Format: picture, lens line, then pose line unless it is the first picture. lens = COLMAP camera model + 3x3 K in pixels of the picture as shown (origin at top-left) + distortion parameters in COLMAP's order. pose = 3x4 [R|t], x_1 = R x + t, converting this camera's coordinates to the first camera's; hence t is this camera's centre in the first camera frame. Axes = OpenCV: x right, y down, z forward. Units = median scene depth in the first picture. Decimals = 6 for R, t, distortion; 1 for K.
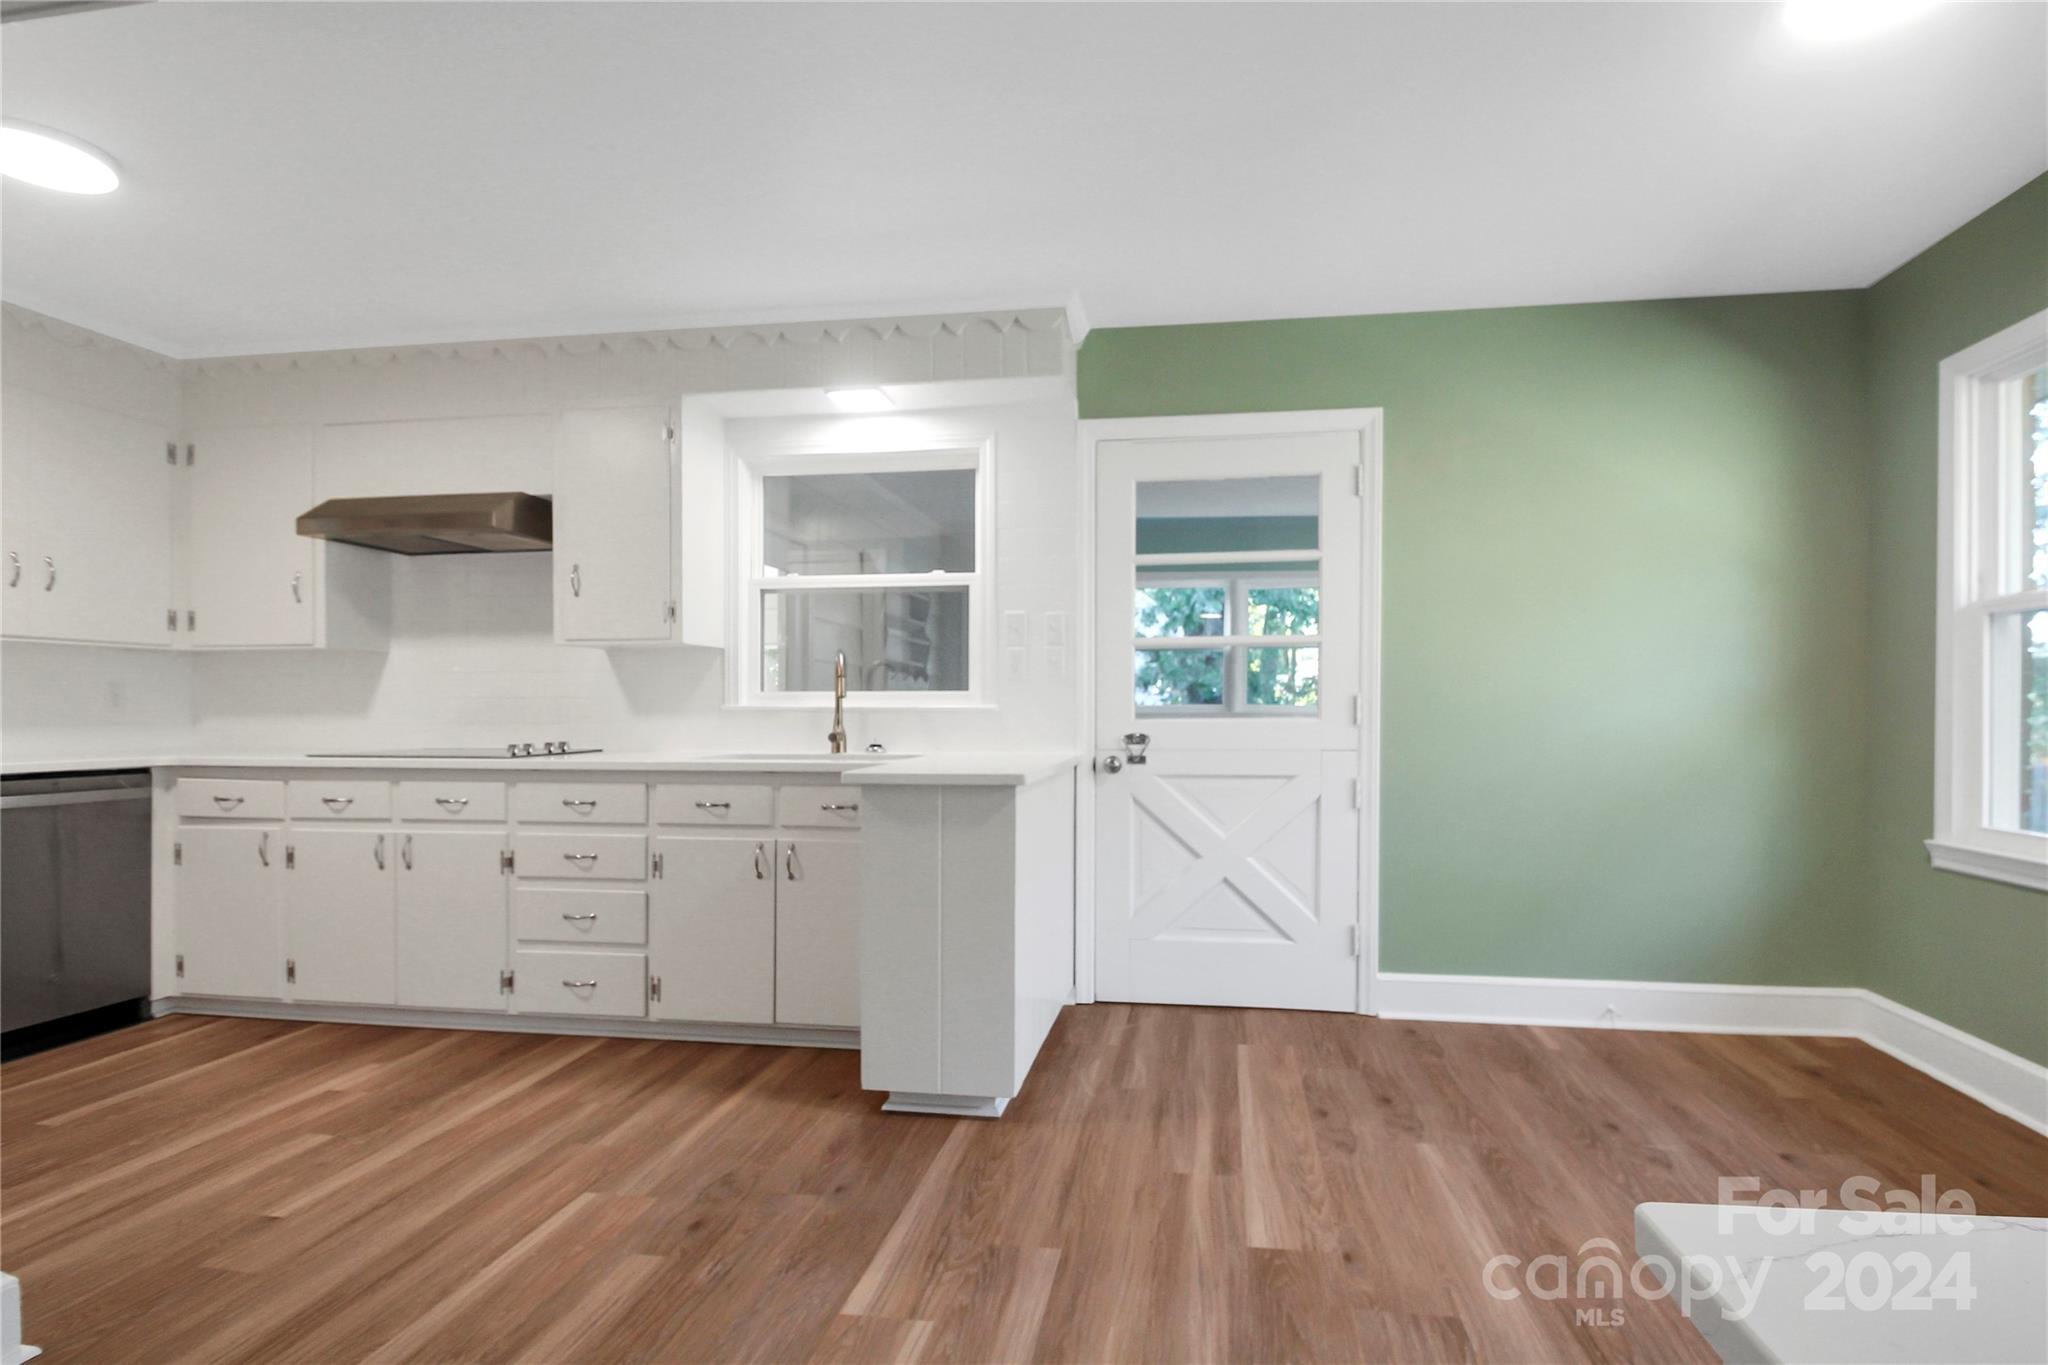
lens RADIAL K [[988.1, 0, 1048.2], [0, 988.1, 723.4], [0, 0, 1]] dist [0.024724, -0.030976]
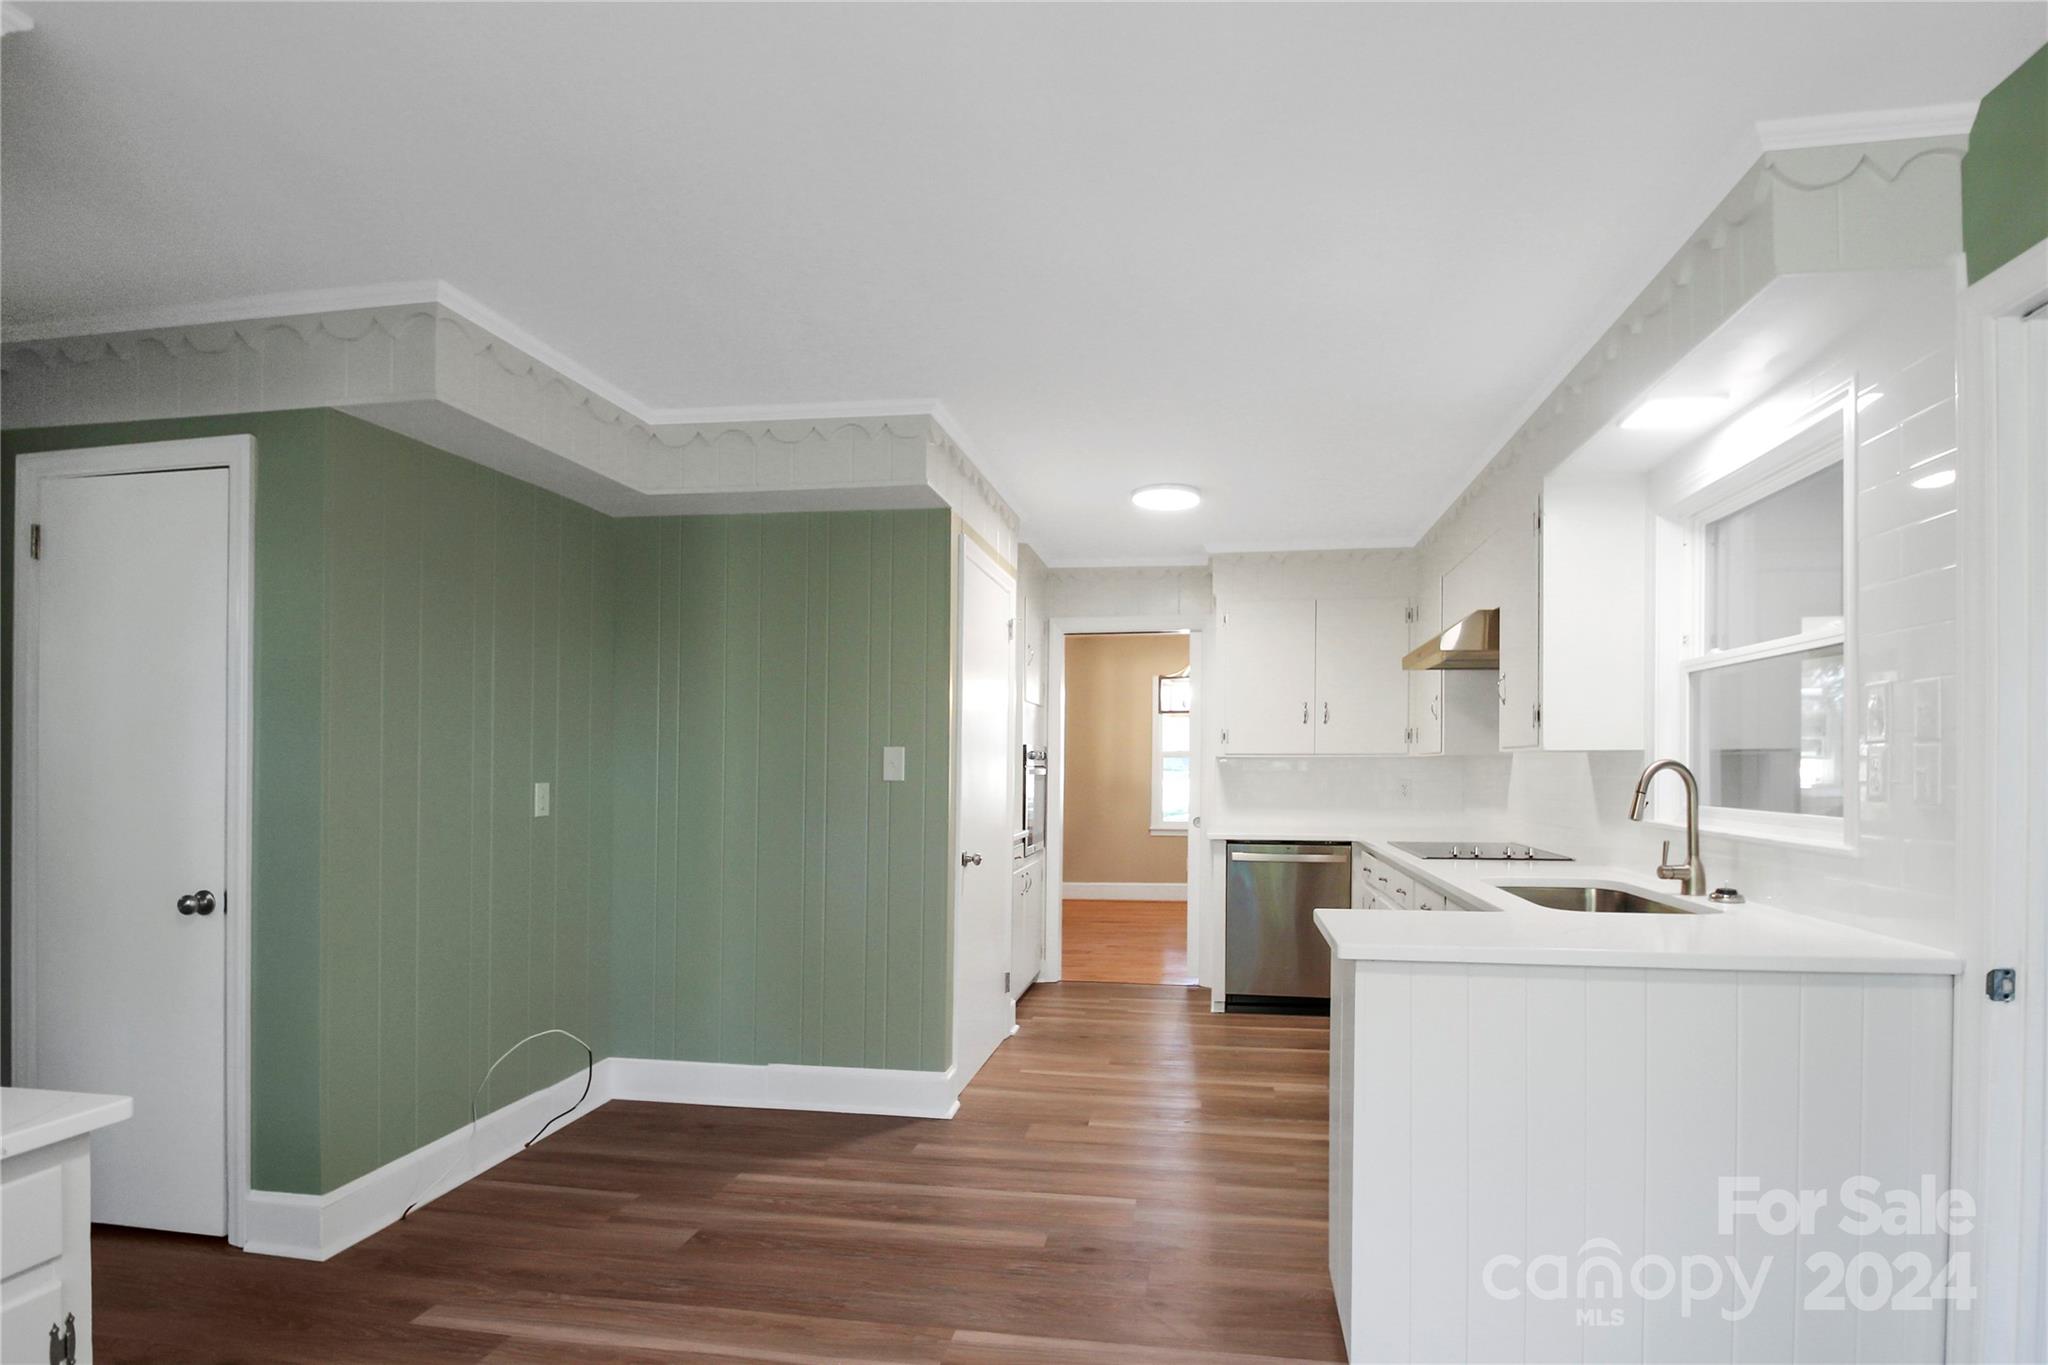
lens RADIAL K [[994.1, 0, 1099.9], [0, 994.1, 759.7], [0, 0, 1]] dist [0.002097, -0.000164]
pose [[0.034327, -0.004983, -0.999398, 0.572093], [-0.016745, 0.999844, -0.005561, -0.065664], [0.999270, 0.016926, 0.034238, 0.611714]]
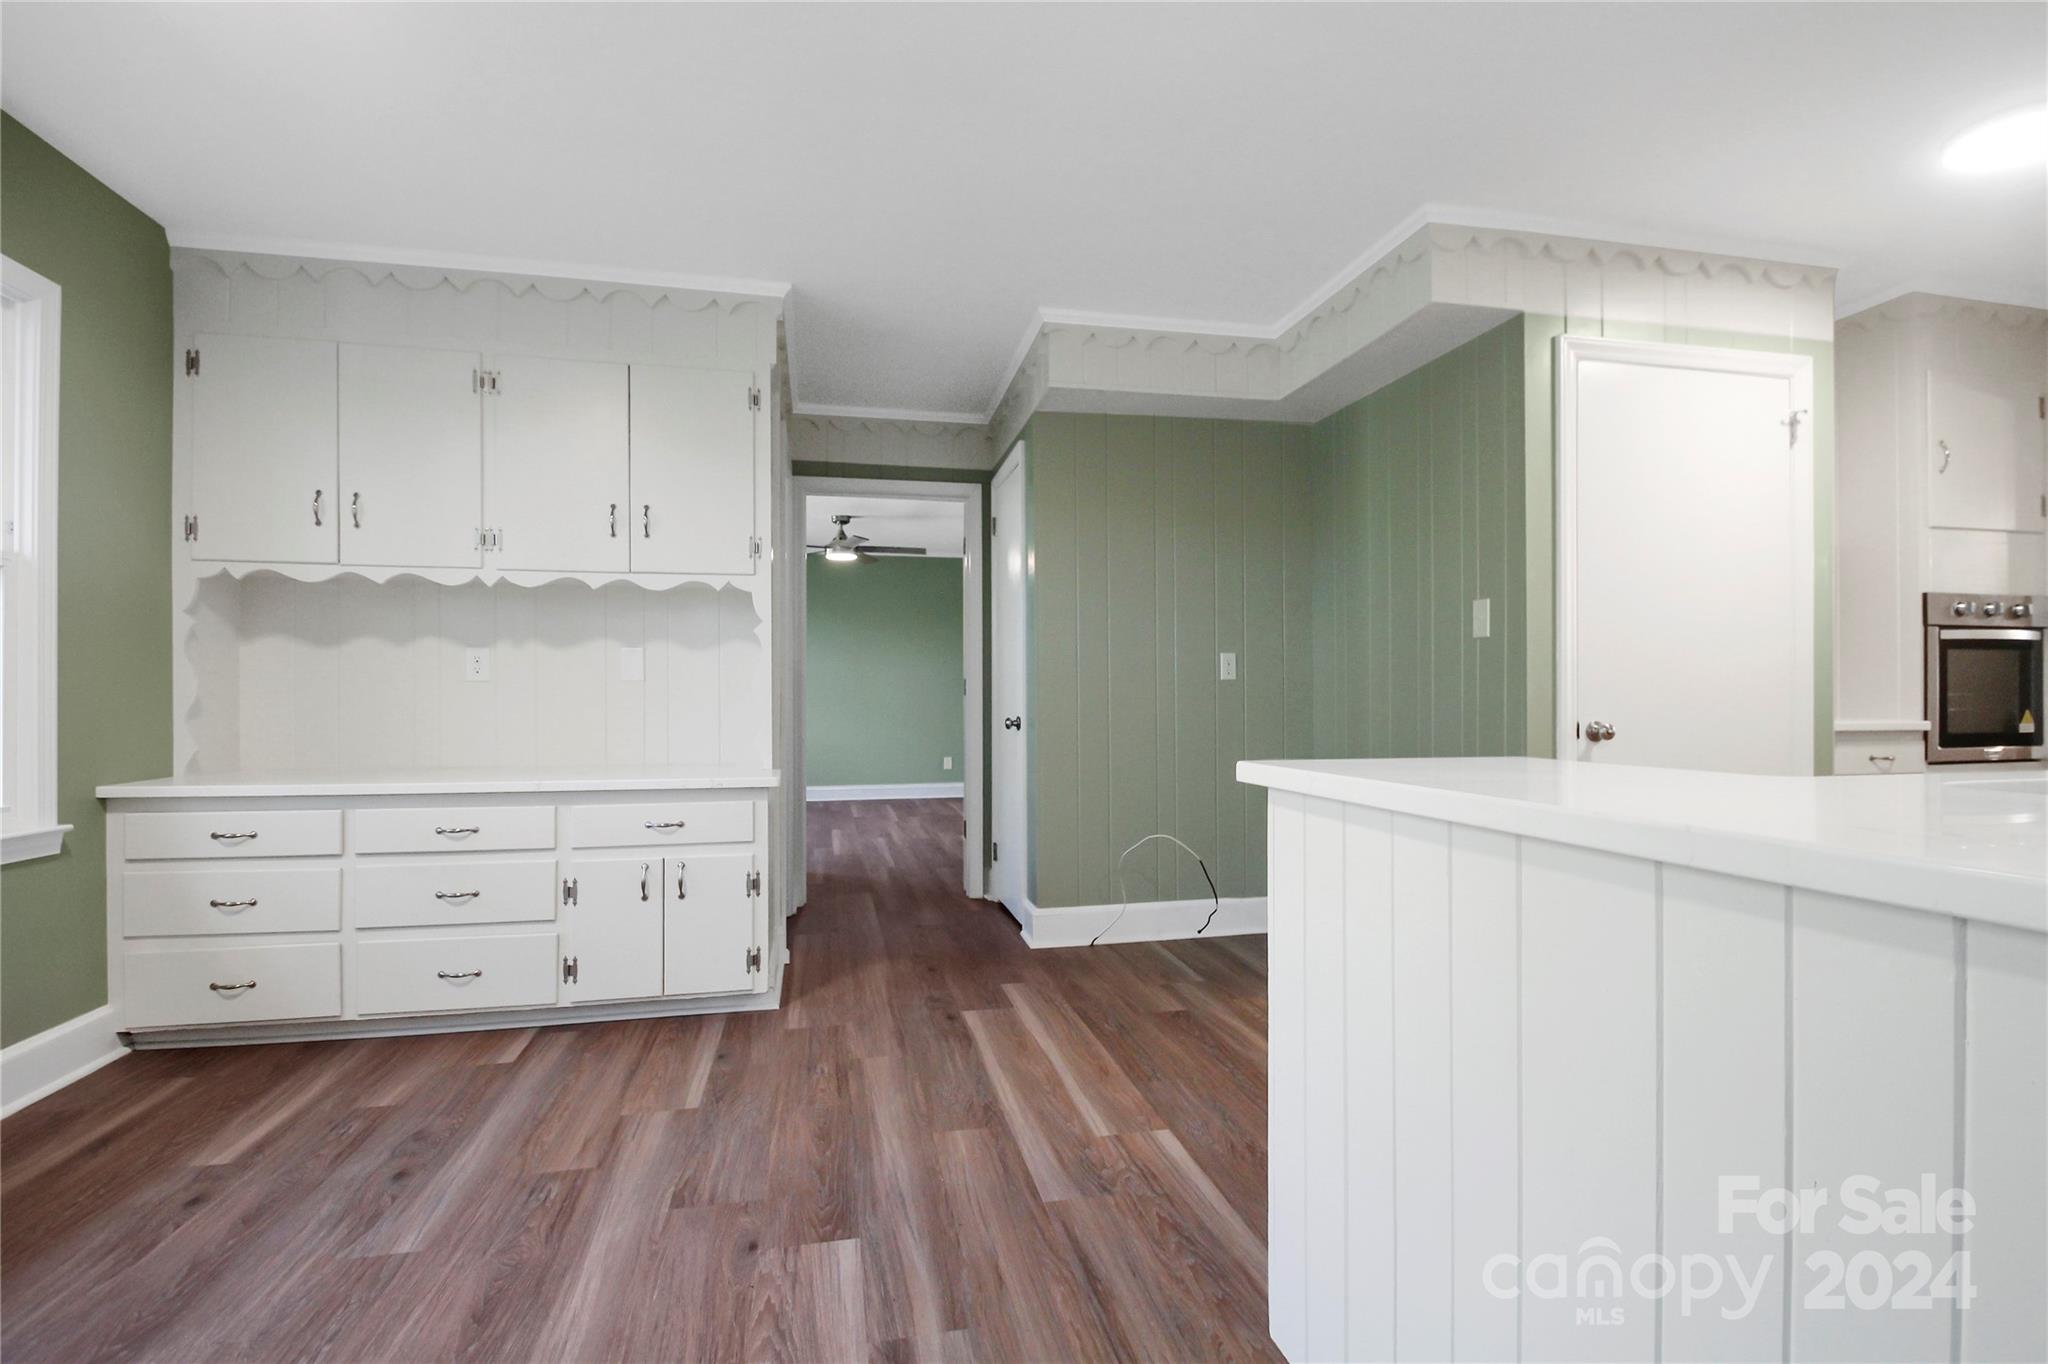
lens RADIAL K [[998.8, 0, 1060.5], [0, 998.8, 695.5], [0, 0, 1]] dist [0.022635, -0.022169]
pose [[-0.919856, 0.002424, -0.392248, 0.239293], [-0.001319, 0.999956, 0.009272, 0.004212], [0.392253, 0.009046, -0.919813, 1.171493]]
